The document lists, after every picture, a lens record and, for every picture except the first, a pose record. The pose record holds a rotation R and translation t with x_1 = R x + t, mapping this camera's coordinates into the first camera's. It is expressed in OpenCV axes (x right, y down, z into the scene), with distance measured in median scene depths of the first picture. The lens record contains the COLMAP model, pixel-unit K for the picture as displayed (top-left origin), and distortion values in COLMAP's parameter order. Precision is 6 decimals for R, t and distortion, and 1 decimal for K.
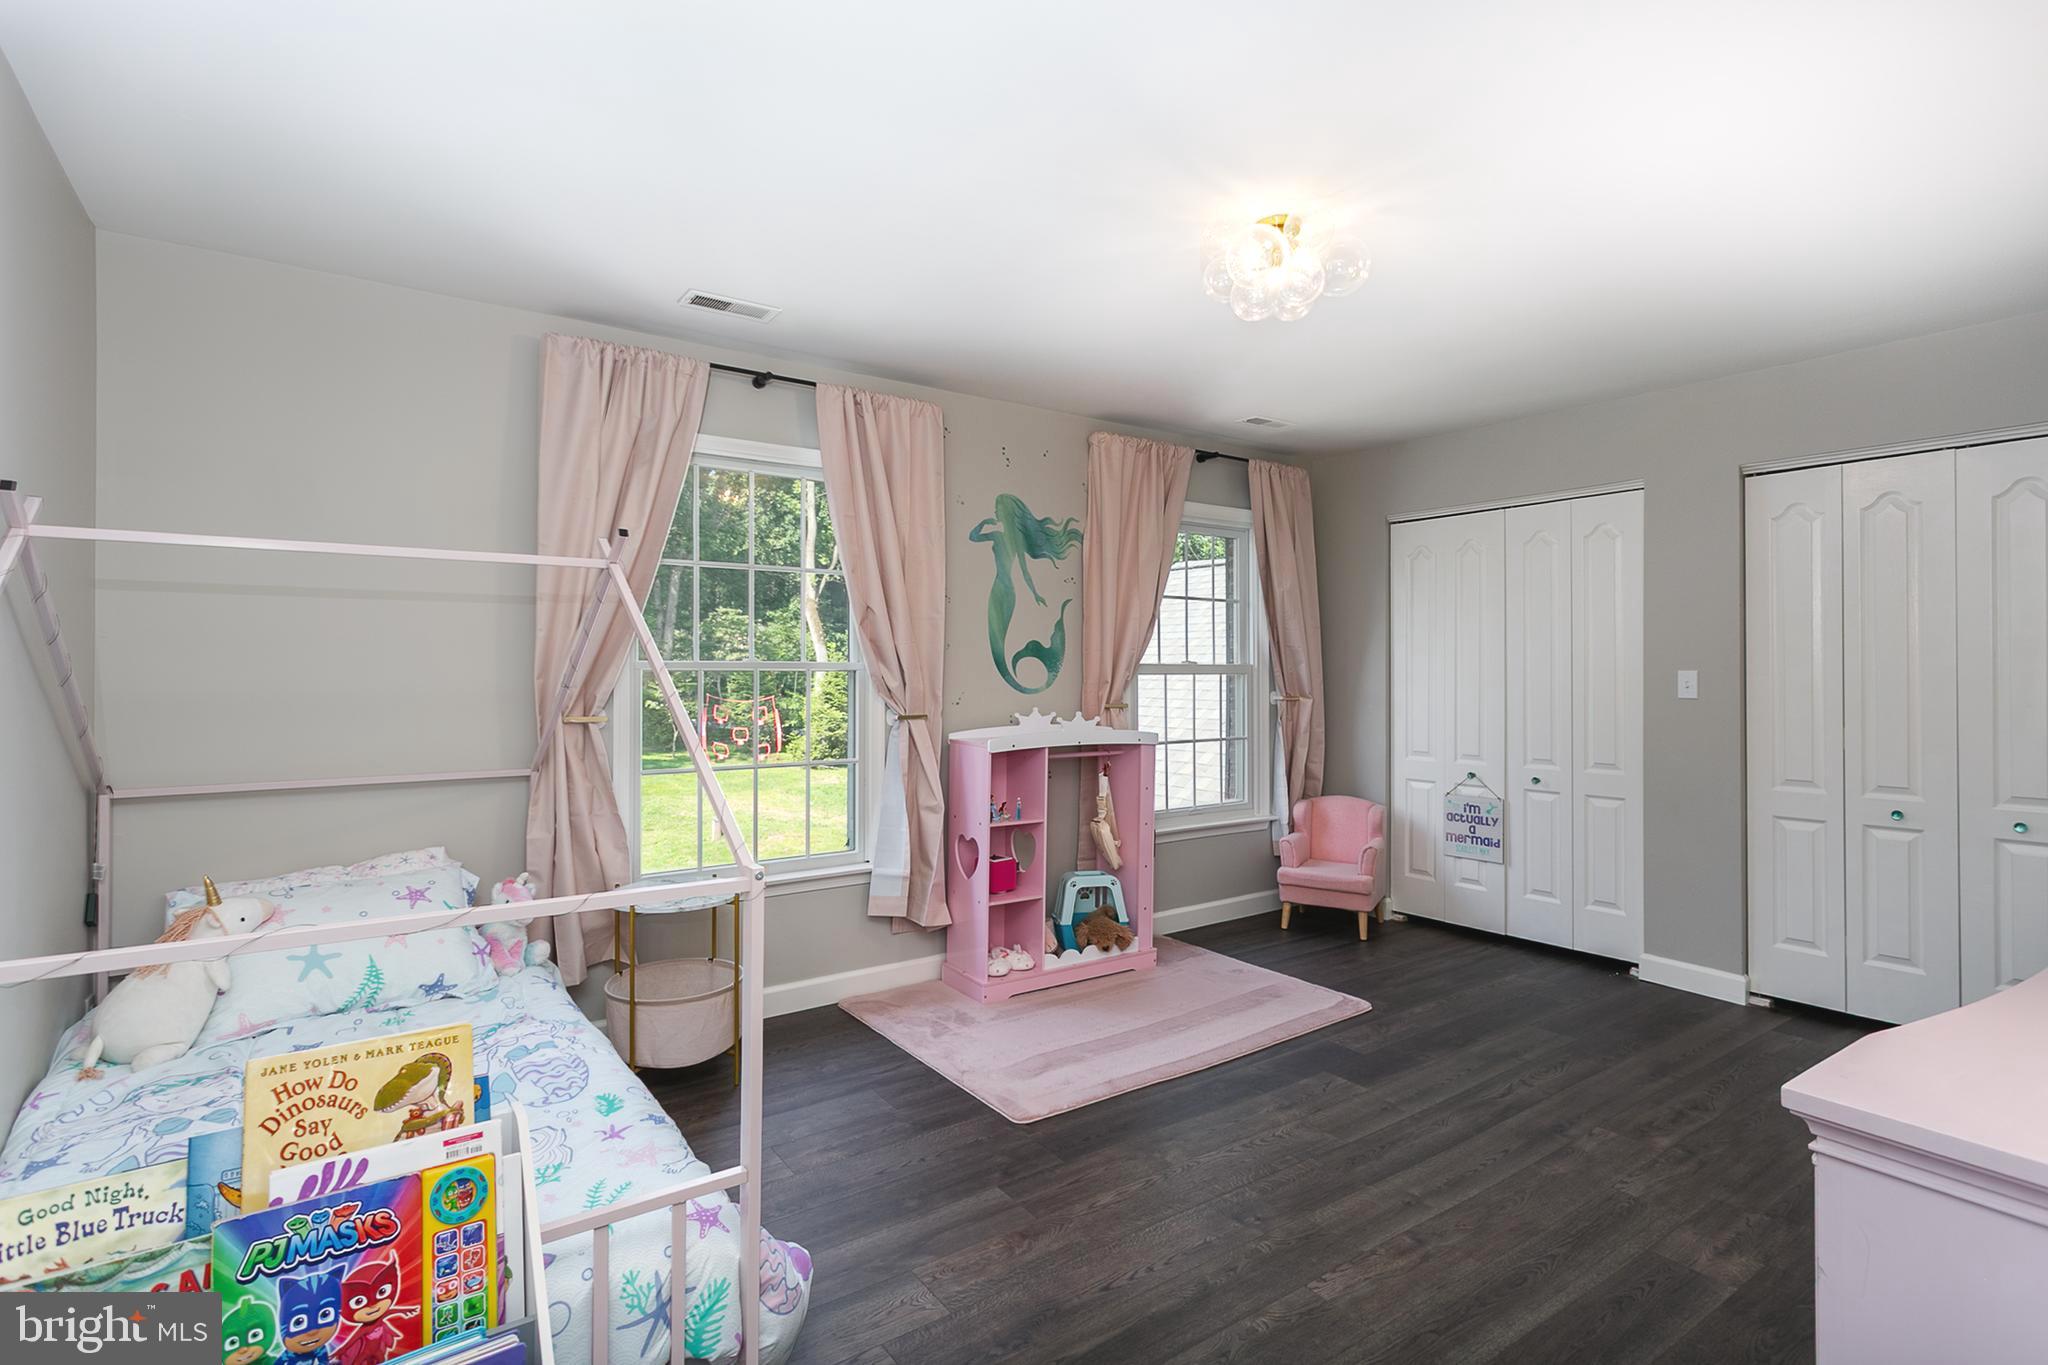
lens RADIAL K [[992.8, 0, 1019.3], [0, 992.8, 674.0], [0, 0, 1]] dist [-0.017309, -0.000514]
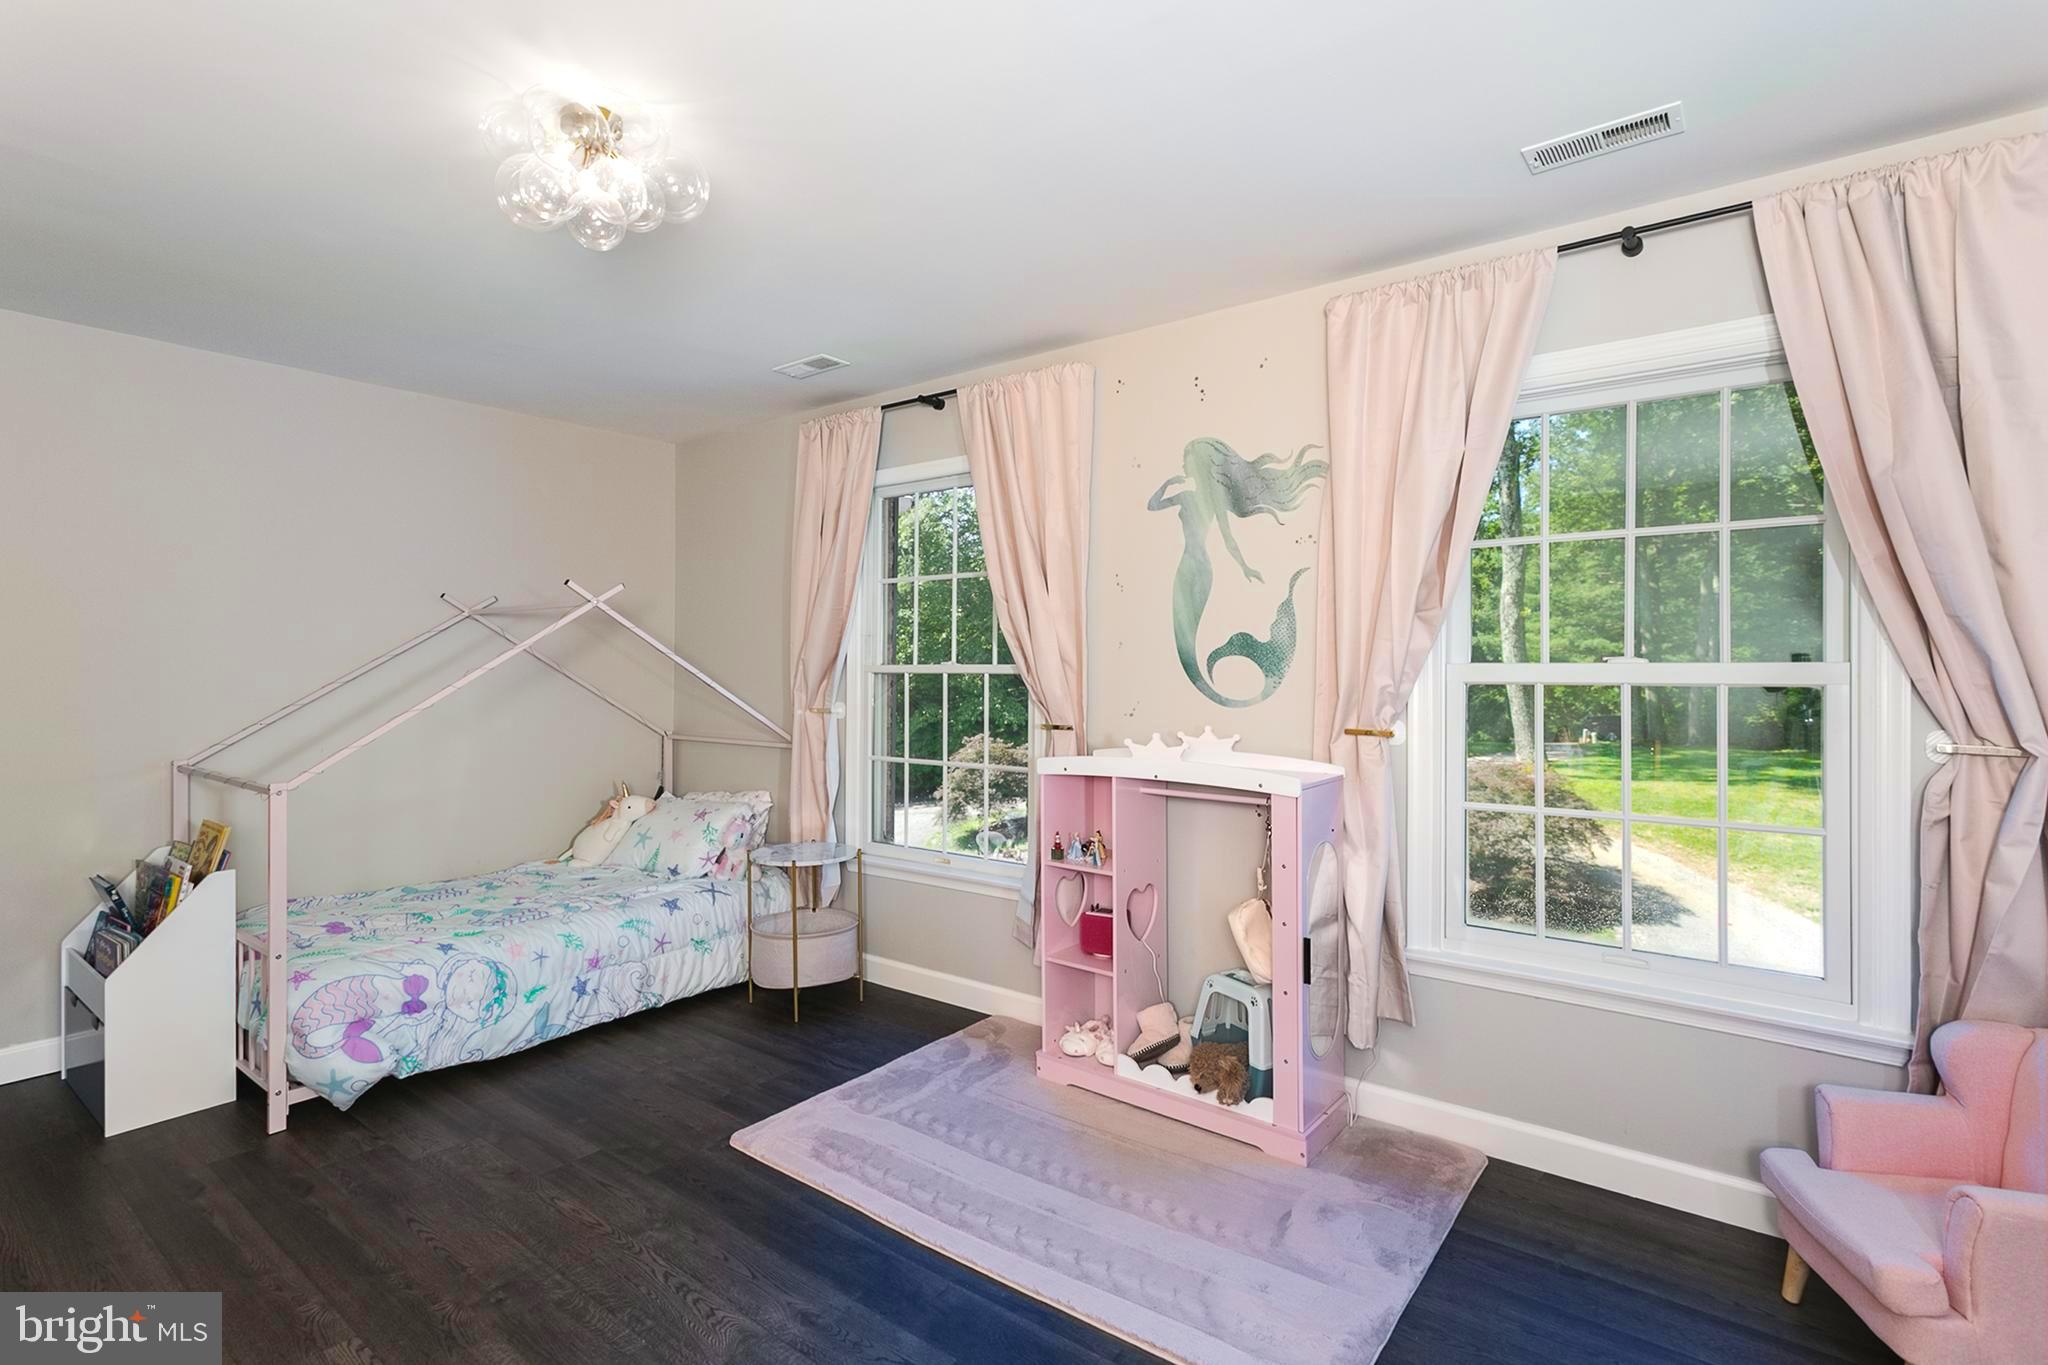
lens RADIAL K [[992.8, 0, 1016.0], [0, 992.8, 672.7], [0, 0, 1]] dist [-0.017309, -0.000514]
pose [[0.281159, -0.001275, -0.959660, 0.667792], [-0.006801, 0.999971, -0.003321, -0.001390], [0.959637, 0.007460, 0.281142, 0.660310]]
